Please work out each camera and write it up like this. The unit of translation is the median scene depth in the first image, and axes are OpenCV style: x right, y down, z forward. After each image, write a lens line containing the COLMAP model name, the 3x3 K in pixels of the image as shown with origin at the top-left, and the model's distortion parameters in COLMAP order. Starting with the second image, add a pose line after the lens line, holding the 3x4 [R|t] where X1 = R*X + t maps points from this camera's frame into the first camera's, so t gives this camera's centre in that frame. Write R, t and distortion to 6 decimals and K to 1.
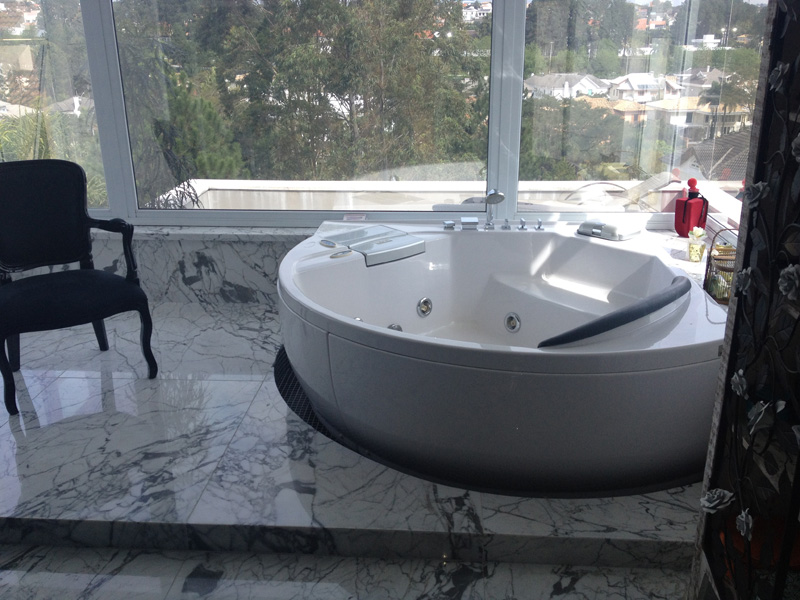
lens RADIAL K [[756.2, 0, 393.7], [0, 756.2, 301.3], [0, 0, 1]] dist [0.037924, 0.000000]
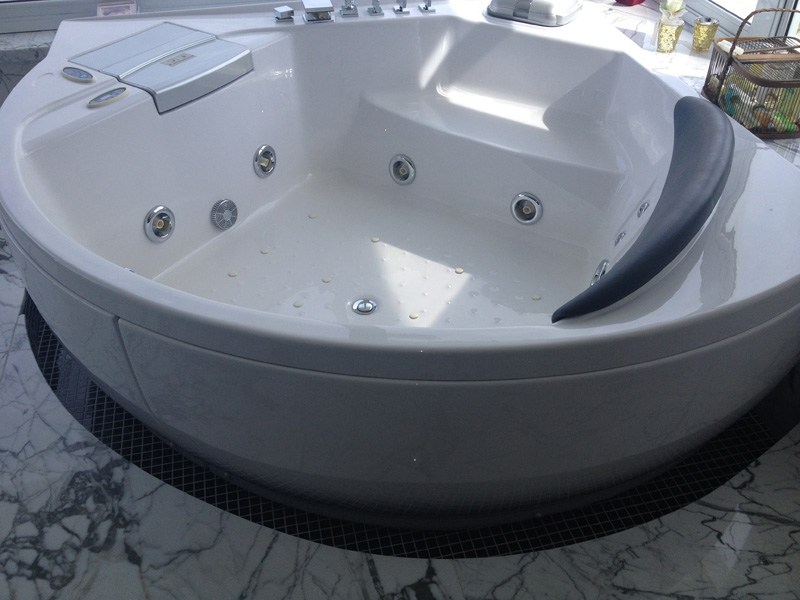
lens RADIAL K [[756.2, 0, 385.1], [0, 756.2, 286.1], [0, 0, 1]] dist [0.037924, 0.000000]
pose [[0.961678, -0.159838, 0.222772, -0.021184], [0.081806, 0.942760, 0.323282, -0.097426], [-0.261693, -0.292669, 0.919707, 0.406565]]
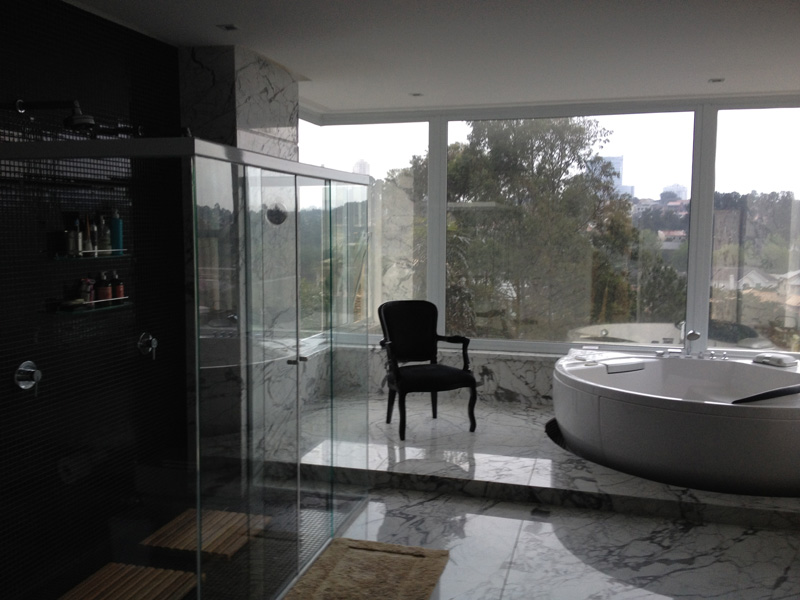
lens RADIAL K [[756.2, 0, 397.5], [0, 756.2, 292.9], [0, 0, 1]] dist [0.037924, 0.000000]
pose [[0.979802, 0.039646, -0.196002, -0.168678], [-0.086257, 0.968068, -0.235380, 0.210225], [0.180411, 0.247532, 0.951935, -0.655247]]
